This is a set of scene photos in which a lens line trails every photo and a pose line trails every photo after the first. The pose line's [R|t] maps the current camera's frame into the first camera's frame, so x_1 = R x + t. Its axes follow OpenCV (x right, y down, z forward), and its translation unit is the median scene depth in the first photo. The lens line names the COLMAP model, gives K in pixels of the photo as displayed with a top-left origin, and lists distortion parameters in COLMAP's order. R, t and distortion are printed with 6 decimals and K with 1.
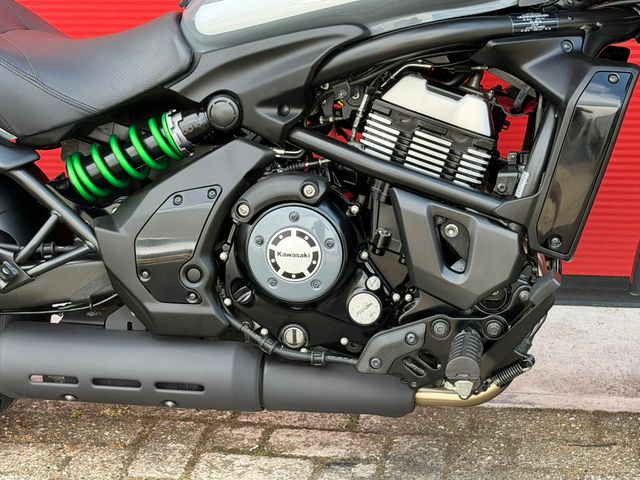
lens RADIAL K [[1441.7, 0, 310.7], [0, 1441.7, 247.5], [0, 0, 1]] dist [0.143294, 0.000000]
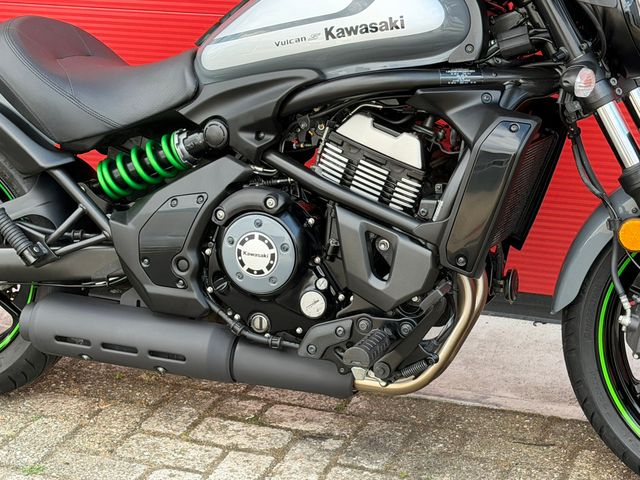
lens RADIAL K [[1441.7, 0, 319.8], [0, 1441.7, 242.5], [0, 0, 1]] dist [0.143294, 0.000000]
pose [[0.979752, 0.079103, -0.183926, 0.259445], [-0.081415, 0.996668, -0.005037, -0.003281], [0.182915, 0.019909, 0.982927, -0.181152]]
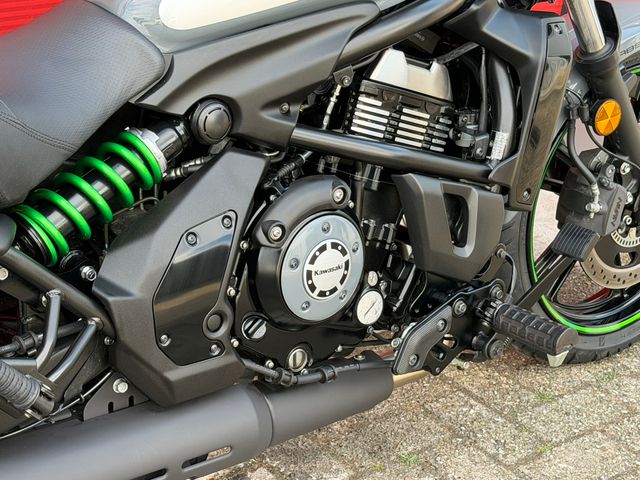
lens RADIAL K [[1441.7, 0, 321.5], [0, 1441.7, 260.5], [0, 0, 1]] dist [0.143294, 0.000000]
pose [[0.637412, -0.239634, 0.732312, -0.648498], [0.149031, 0.970805, 0.187957, -0.164139], [-0.755973, -0.010668, 0.654516, 0.420053]]
